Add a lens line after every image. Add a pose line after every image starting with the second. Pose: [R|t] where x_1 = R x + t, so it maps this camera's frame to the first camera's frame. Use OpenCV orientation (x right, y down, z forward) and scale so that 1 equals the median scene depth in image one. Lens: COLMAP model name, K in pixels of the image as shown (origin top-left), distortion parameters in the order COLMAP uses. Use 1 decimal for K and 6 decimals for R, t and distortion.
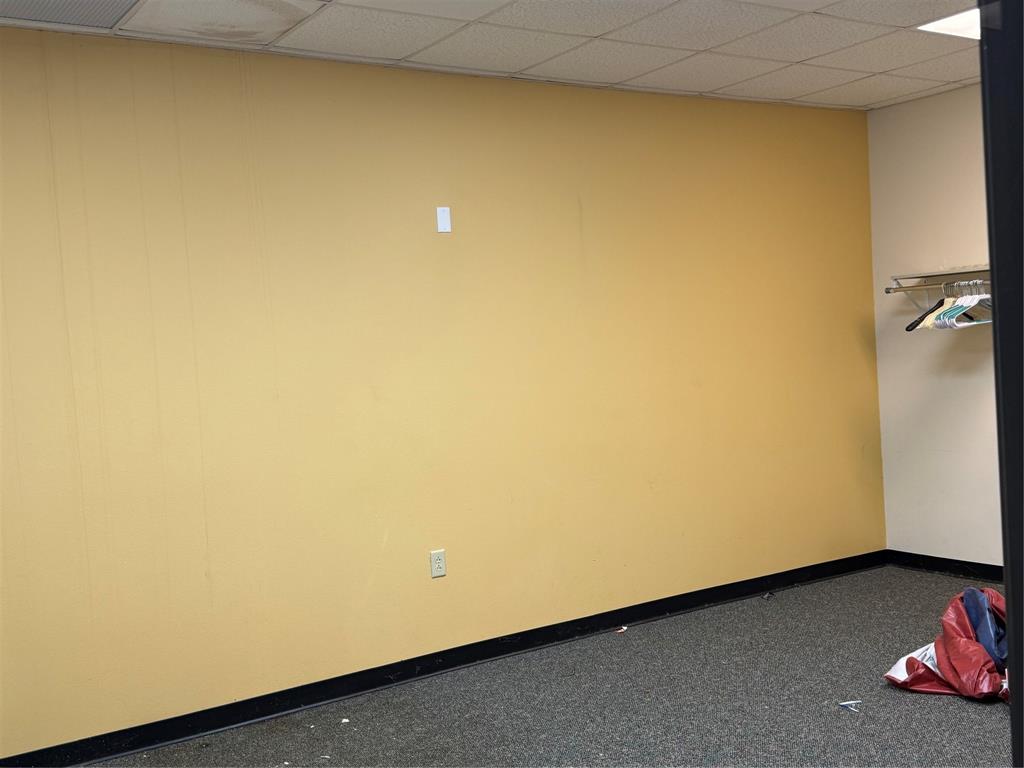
lens RADIAL K [[1117.1, 0, 508.6], [0, 1117.1, 381.2], [0, 0, 1]] dist [0.140085, 0.000000]
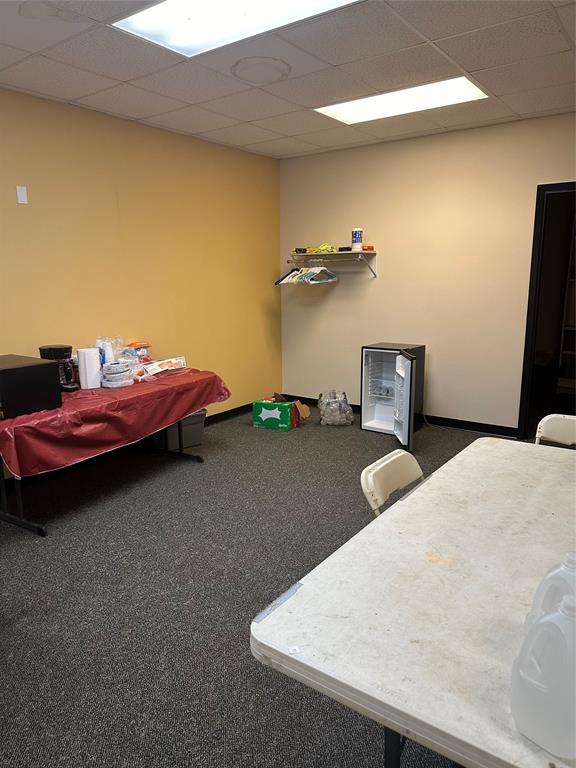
lens RADIAL K [[542.2, 0, 282.2], [0, 542.2, 387.4], [0, 0, 1]] dist [0.032187, -0.002427]
pose [[0.942566, -0.022468, 0.333263, 0.021320], [-0.028671, 0.988610, 0.147741, -0.007992], [-0.332787, -0.148810, 0.931187, 0.166533]]
